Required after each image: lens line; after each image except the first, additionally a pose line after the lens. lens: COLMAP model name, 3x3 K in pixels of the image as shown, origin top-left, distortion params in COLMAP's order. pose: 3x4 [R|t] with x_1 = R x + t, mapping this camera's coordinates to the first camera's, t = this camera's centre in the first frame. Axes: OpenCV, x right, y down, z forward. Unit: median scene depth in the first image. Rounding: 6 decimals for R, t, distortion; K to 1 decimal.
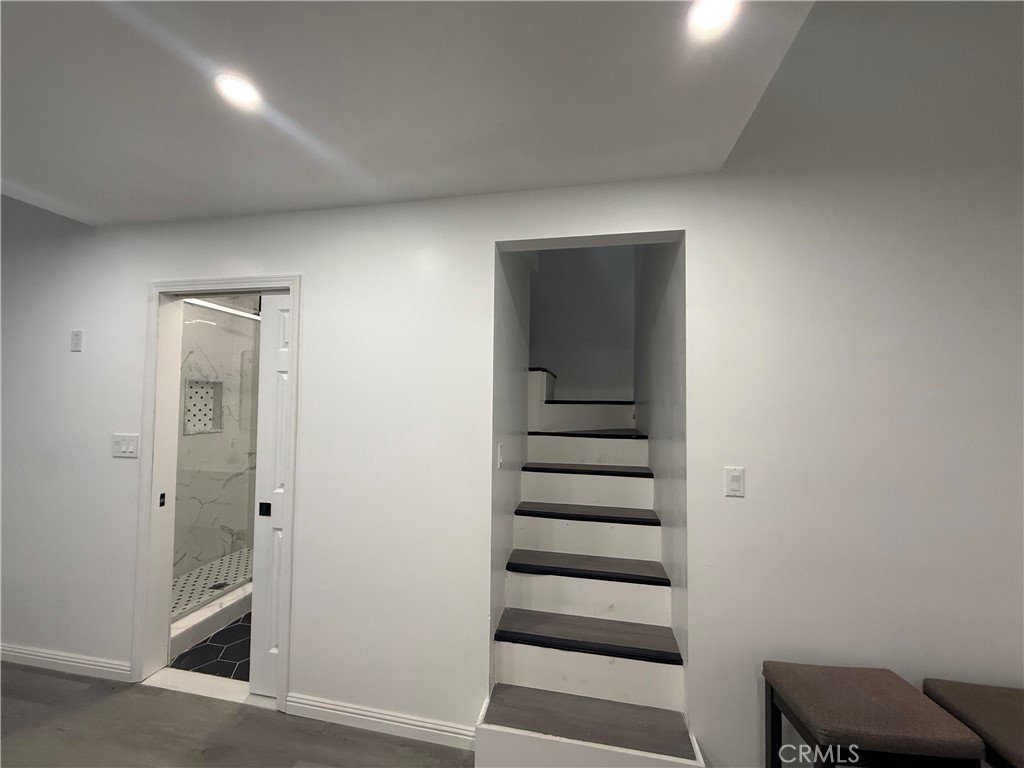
lens RADIAL K [[407.4, 0, 510.4], [0, 407.4, 385.2], [0, 0, 1]] dist [-0.000696, 0.000274]
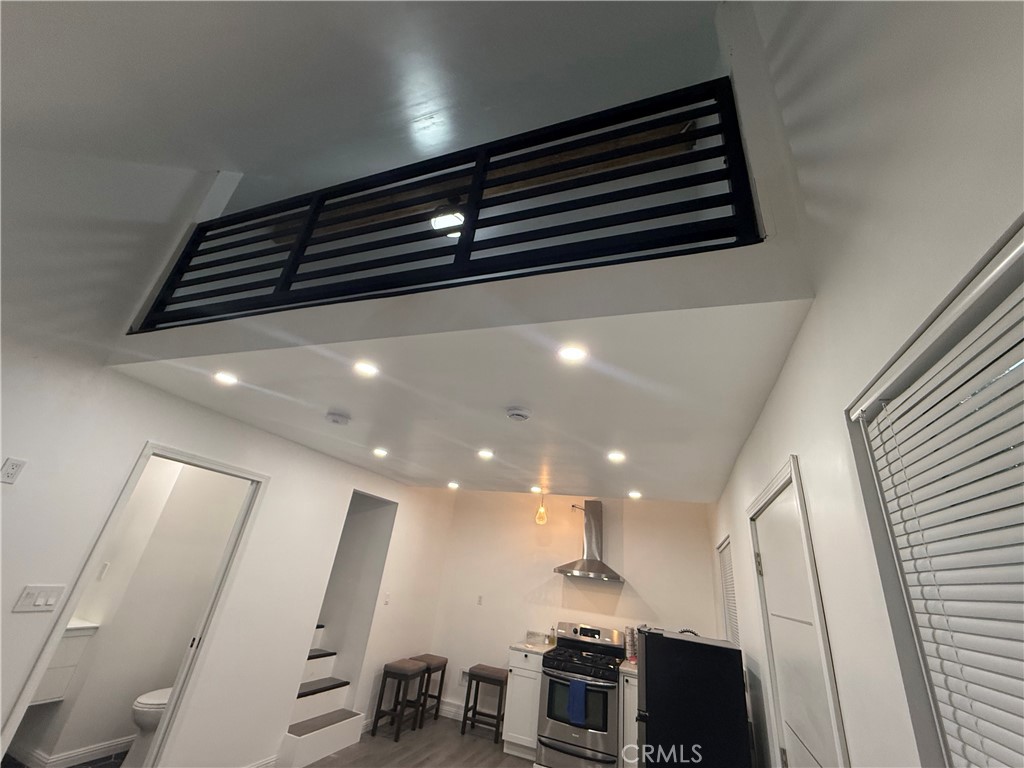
lens RADIAL K [[407.4, 0, 510.6], [0, 407.4, 385.4], [0, 0, 1]] dist [-0.000696, 0.000274]
pose [[0.165014, 0.412657, 0.895815, -1.212872], [-0.152089, 0.908049, -0.390277, -0.066936], [-0.974495, -0.071842, 0.212601, -0.166702]]
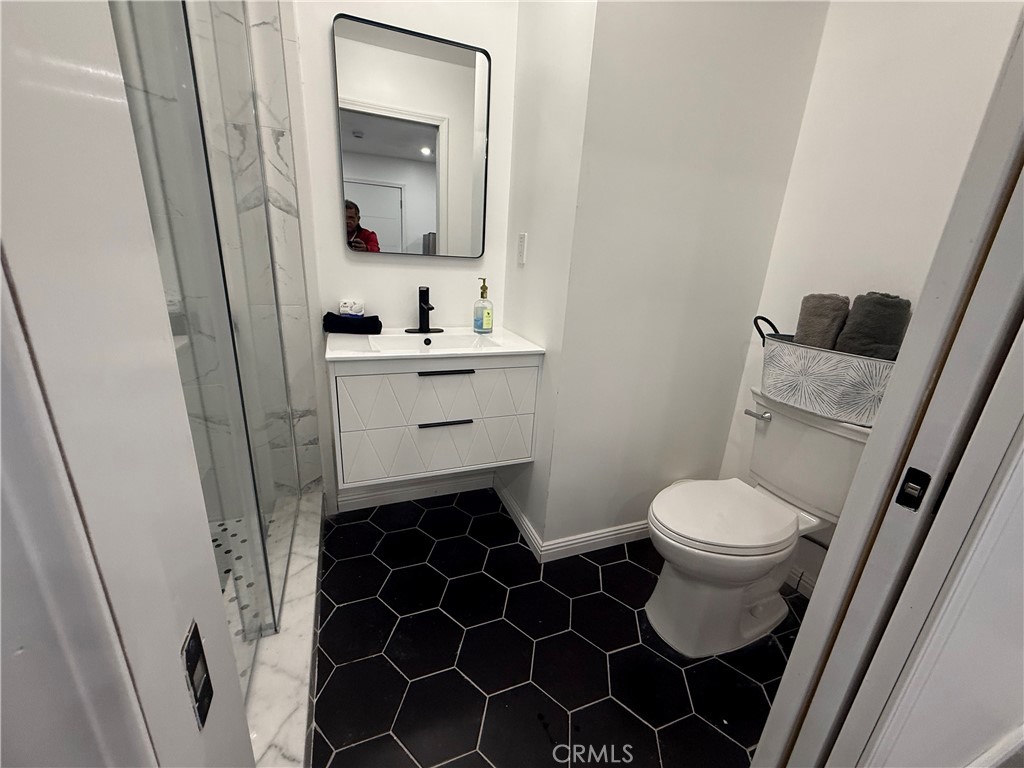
lens RADIAL K [[407.4, 0, 510.8], [0, 407.4, 384.6], [0, 0, 1]] dist [-0.000696, 0.000274]
pose [[0.842745, -0.128685, 0.522706, -0.554722], [-0.067175, 0.938277, 0.339298, 0.103320], [-0.534105, -0.321054, 0.782084, 0.592498]]
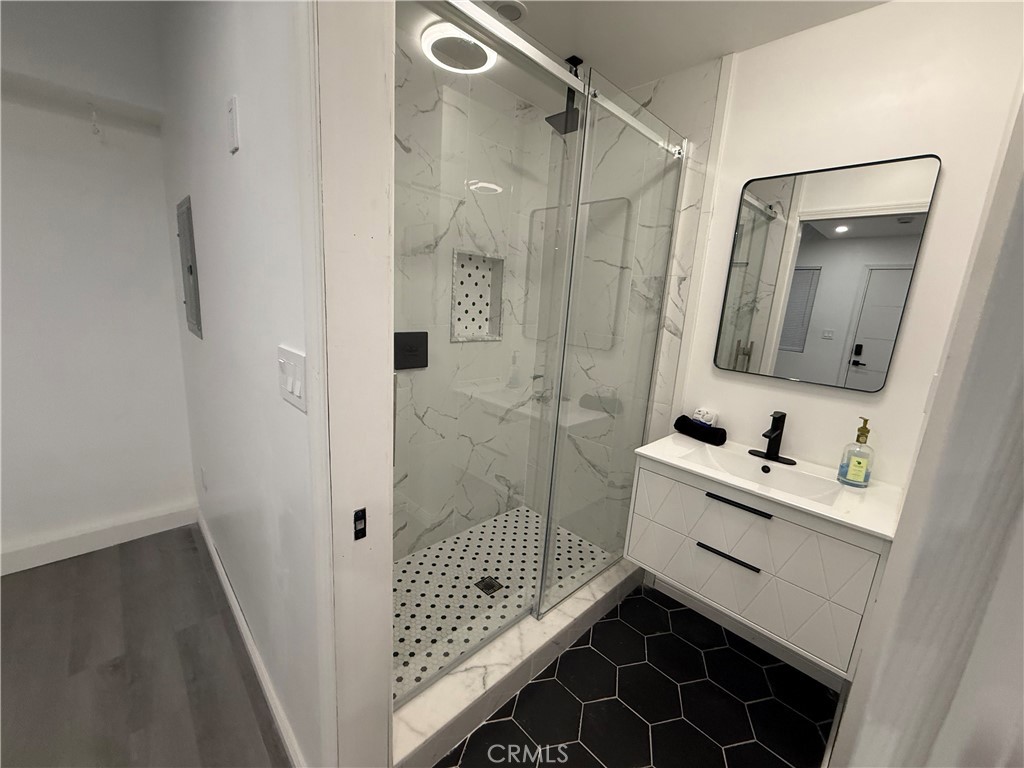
lens RADIAL K [[407.4, 0, 509.4], [0, 407.4, 384.4], [0, 0, 1]] dist [-0.000696, 0.000274]
pose [[0.816087, 0.158777, -0.555690, -0.361779], [-0.032705, 0.972667, 0.229890, 0.037334], [0.577002, -0.169436, 0.798974, 0.530993]]
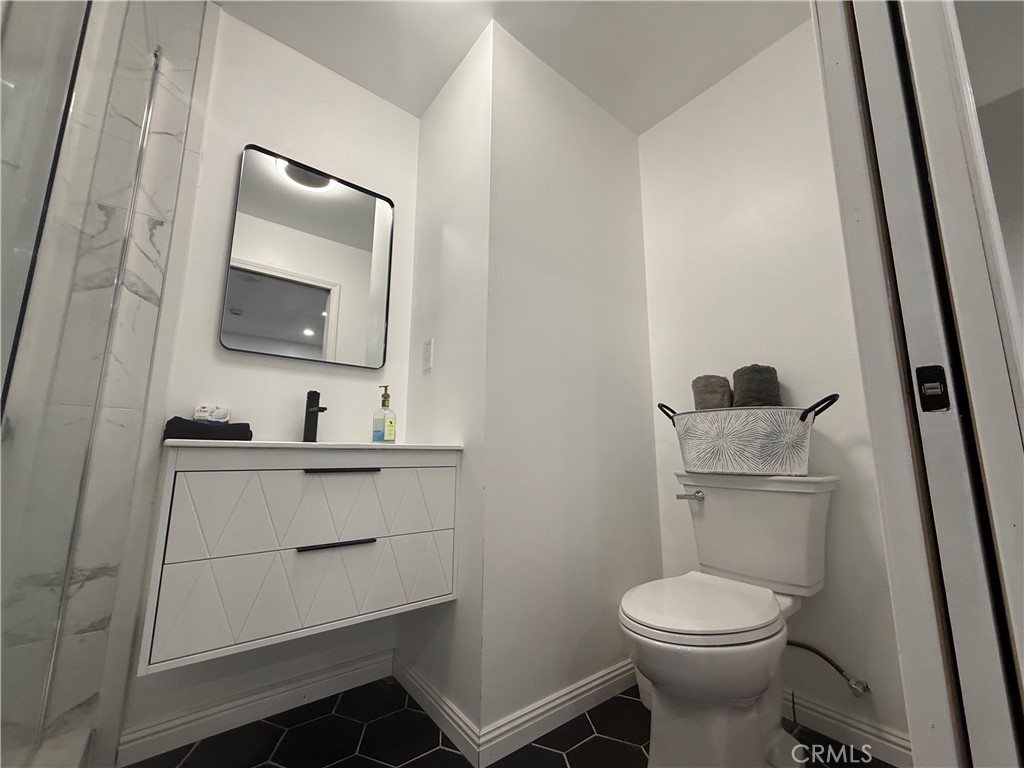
lens RADIAL K [[407.4, 0, 510.4], [0, 407.4, 386.0], [0, 0, 1]] dist [-0.000696, 0.000274]
pose [[0.655687, 0.115066, 0.746213, -0.553559], [-0.025940, 0.991169, -0.130045, 0.214702], [-0.754587, 0.065912, 0.652882, 0.642259]]
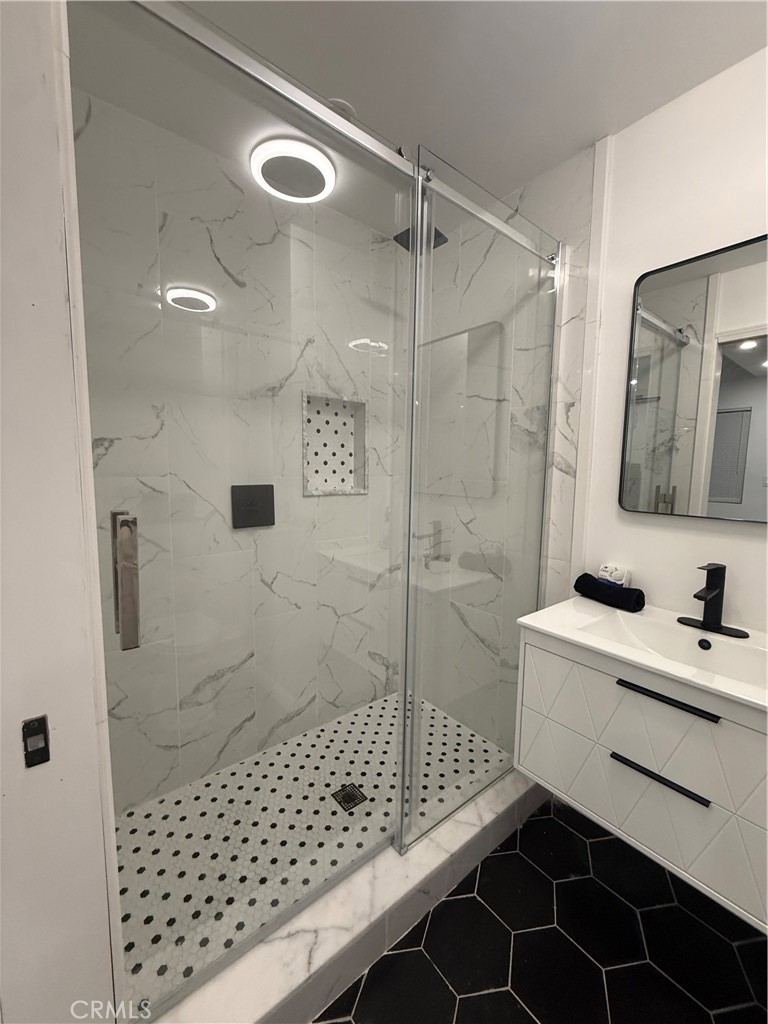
lens RADIAL K [[407.4, 0, 383.5], [0, 407.4, 511.1], [0, 0, 1]] dist [-0.000696, 0.000274]
pose [[0.760371, 0.067870, -0.645933, -0.357579], [0.018792, 0.991810, 0.126334, 0.073966], [0.649217, -0.108199, 0.752868, 0.647035]]
